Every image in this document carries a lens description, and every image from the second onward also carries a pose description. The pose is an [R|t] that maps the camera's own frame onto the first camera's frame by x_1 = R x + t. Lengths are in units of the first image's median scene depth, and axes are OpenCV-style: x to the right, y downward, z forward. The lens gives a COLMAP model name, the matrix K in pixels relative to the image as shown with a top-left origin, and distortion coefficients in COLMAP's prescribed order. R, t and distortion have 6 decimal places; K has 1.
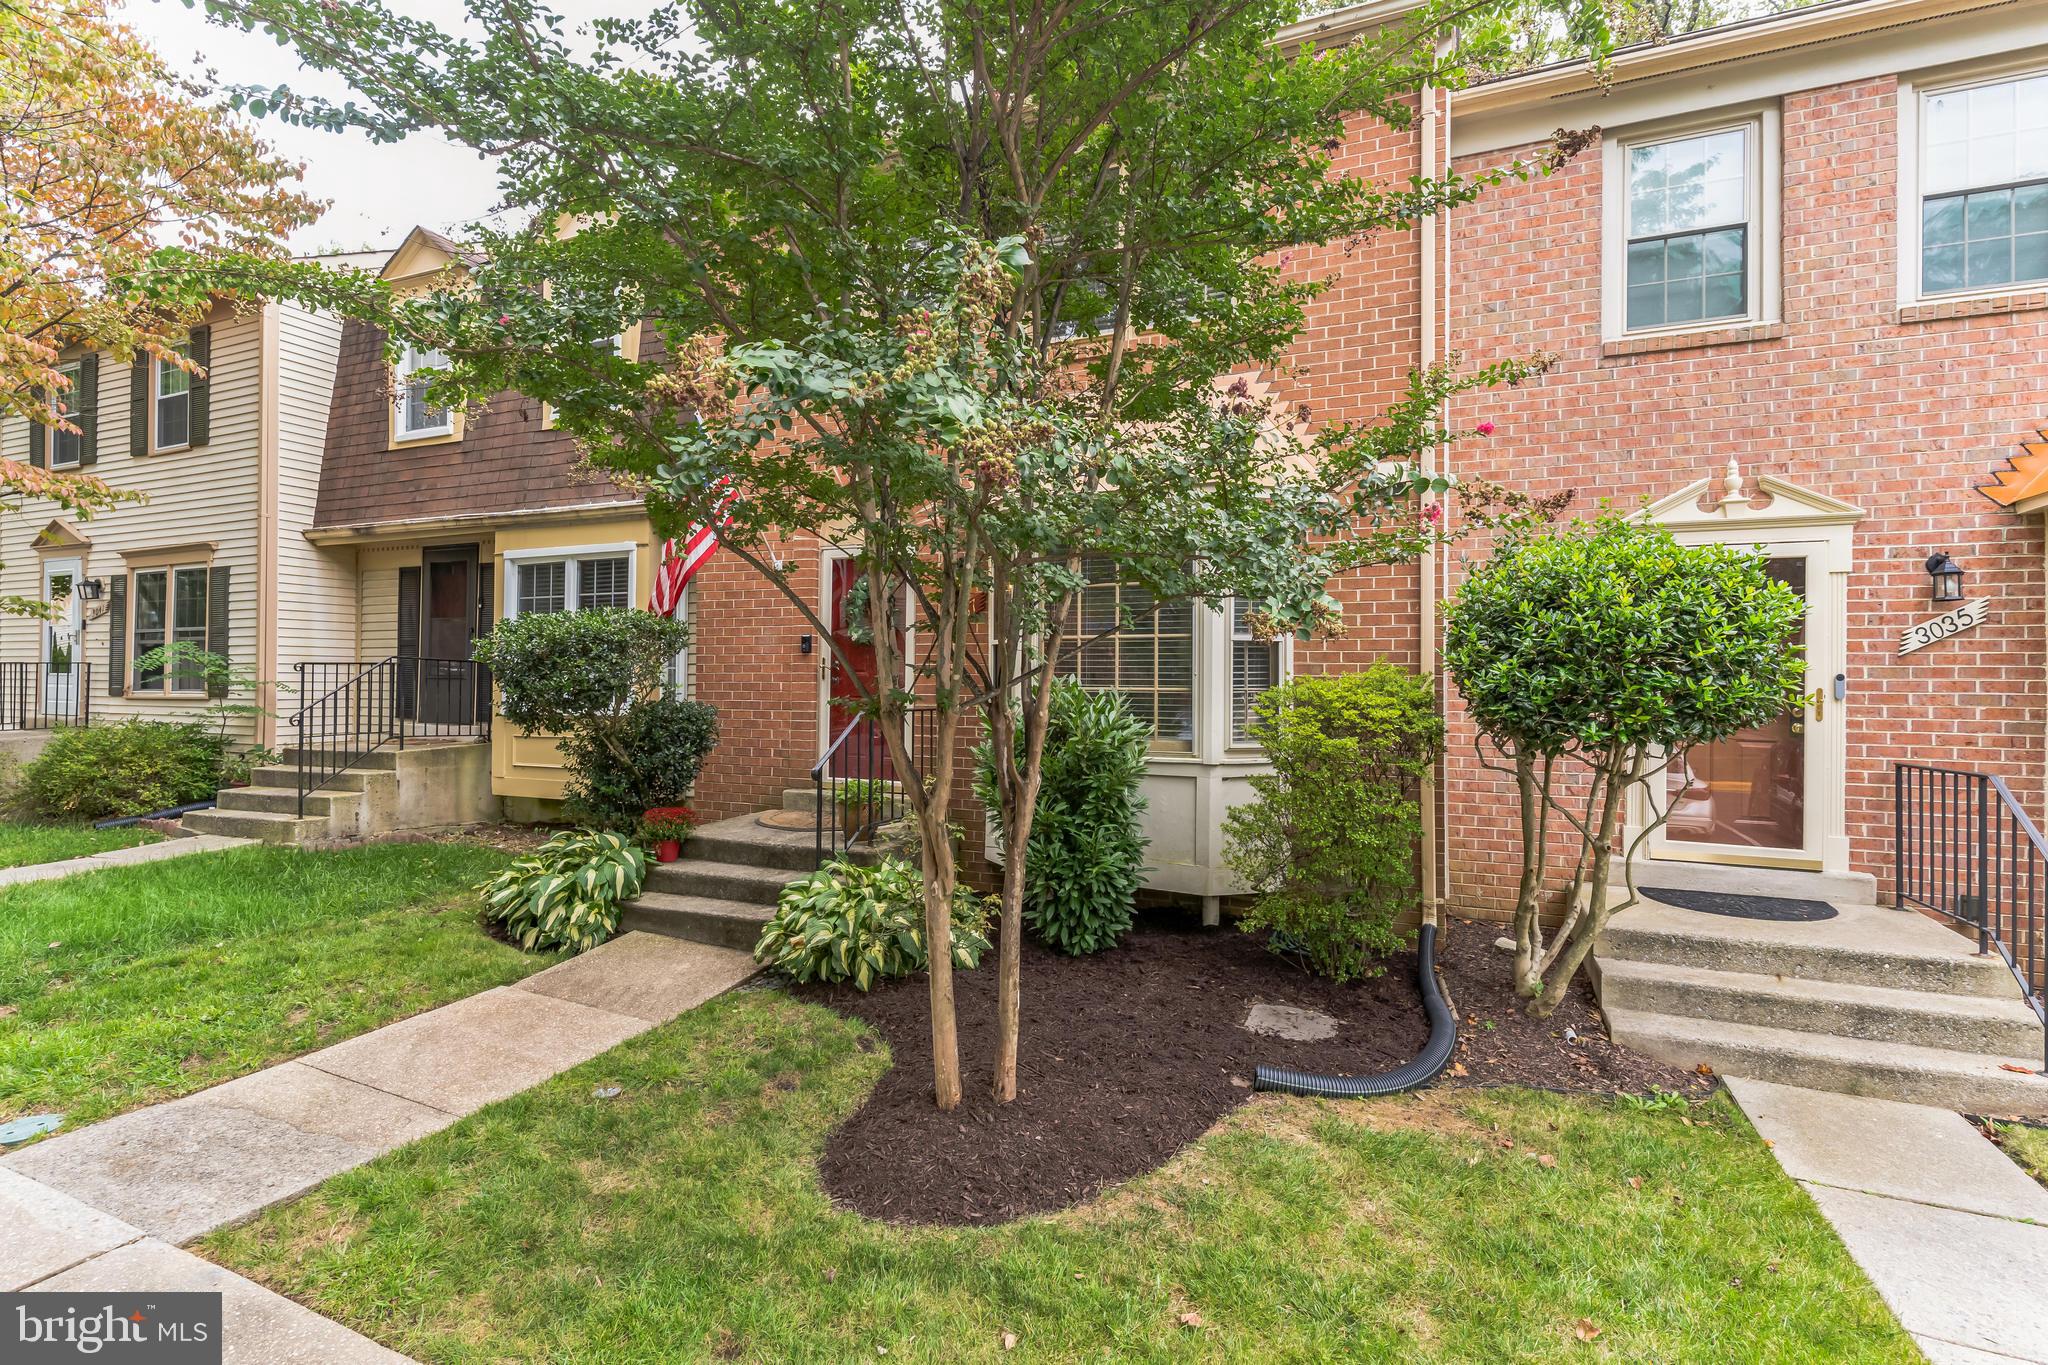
lens RADIAL K [[994.2, 0, 1009.1], [0, 994.2, 645.8], [0, 0, 1]] dist [0.001829, -0.000075]
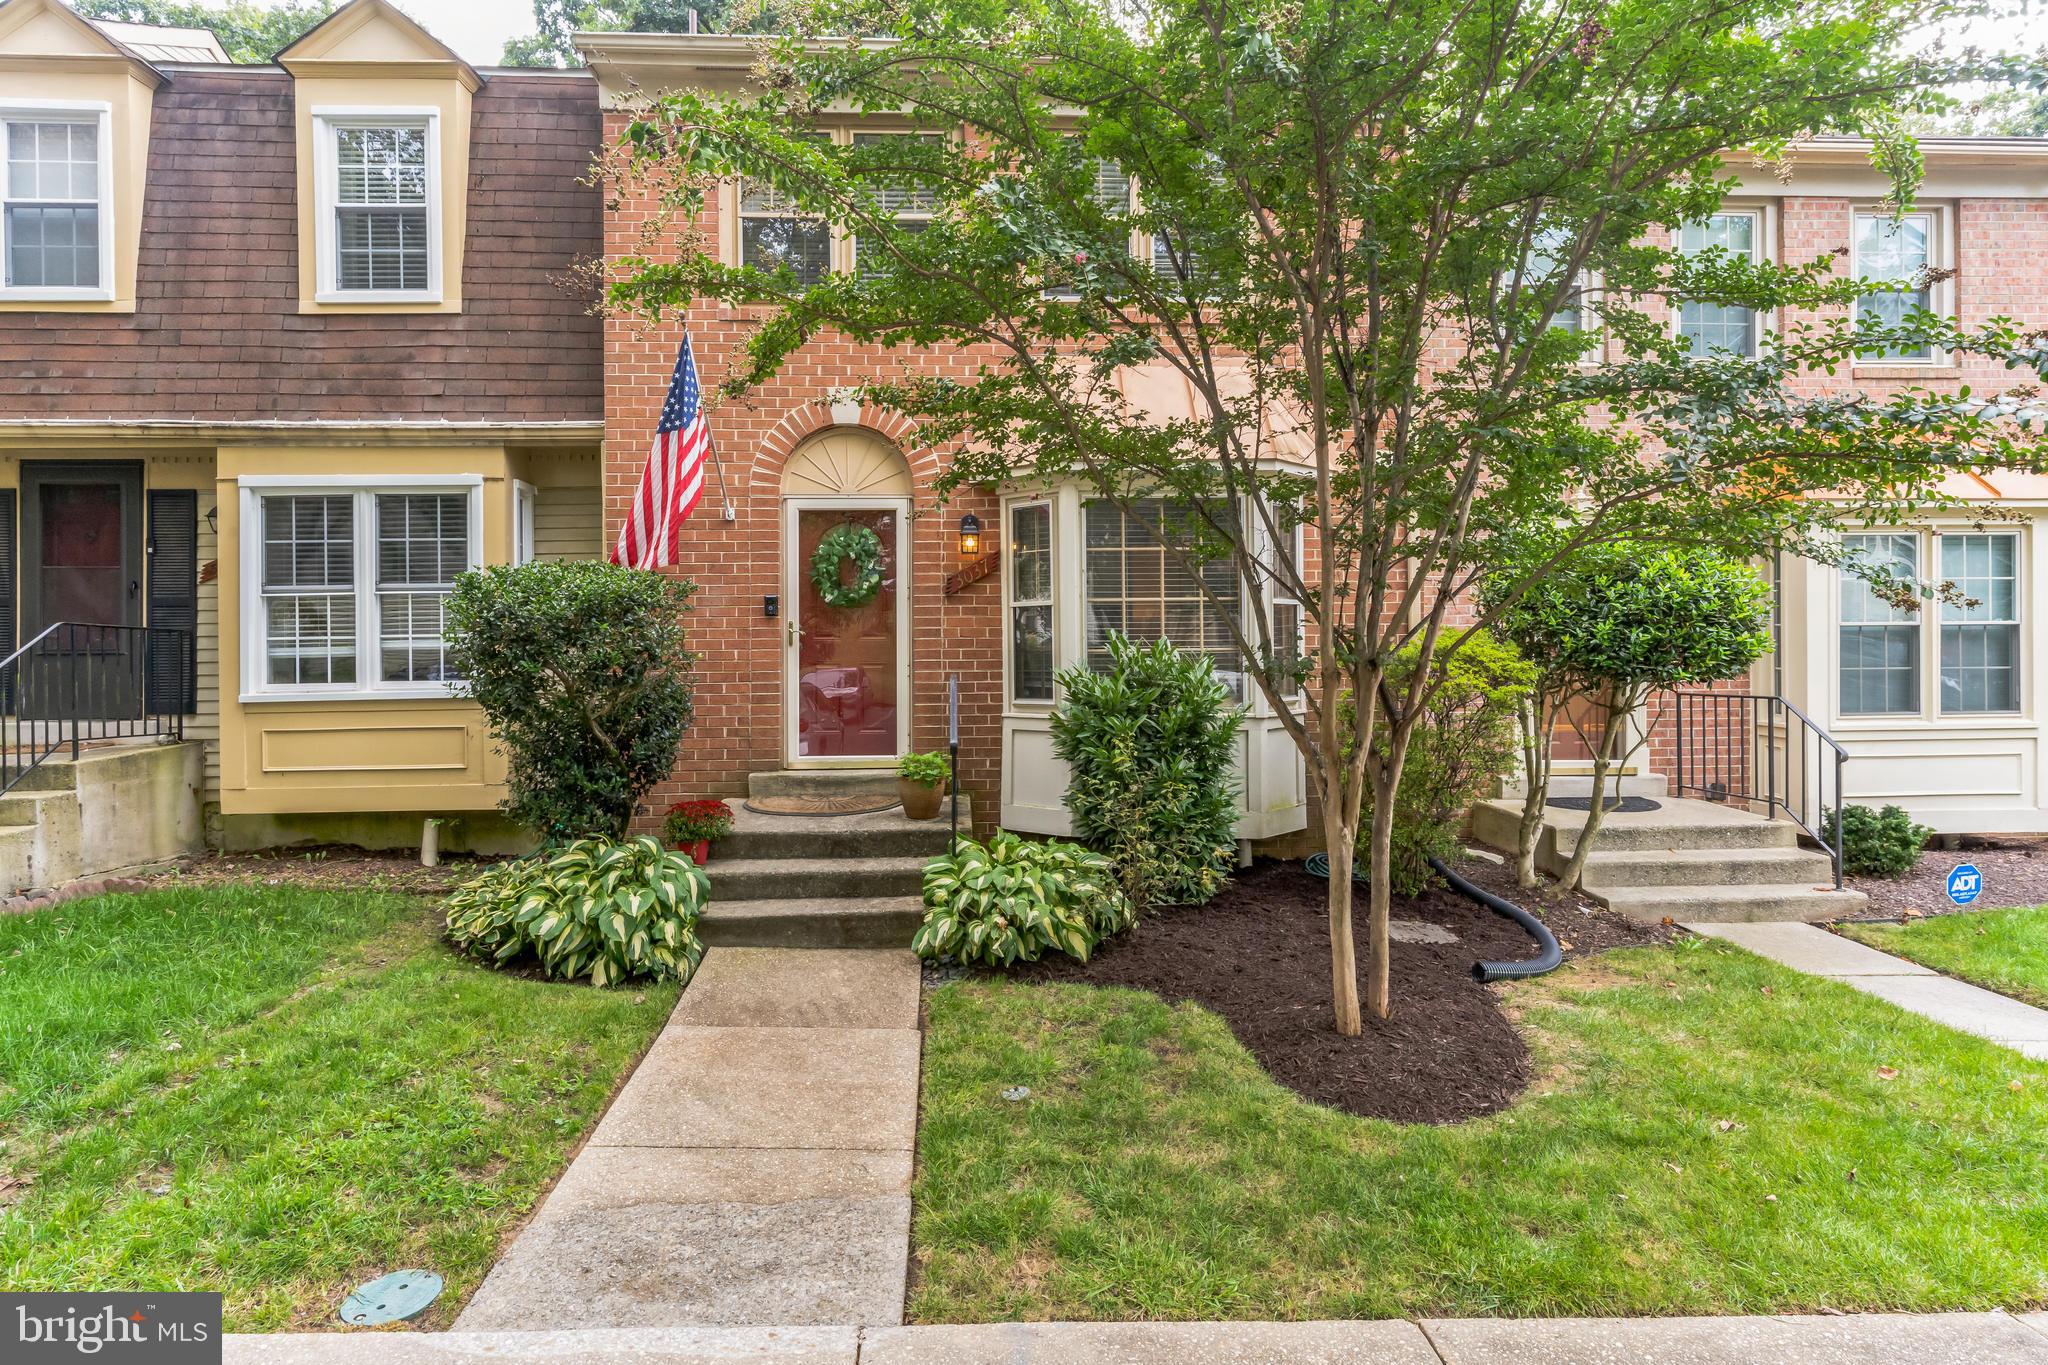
lens RADIAL K [[1072.5, 0, 1023.6], [0, 1072.5, 632.5], [0, 0, 1]] dist [-0.000325, -0.000650]
pose [[0.890783, -0.010997, 0.454297, -0.603638], [-0.001059, 0.999654, 0.026276, -0.004834], [-0.454429, -0.023888, 0.890463, 0.083664]]
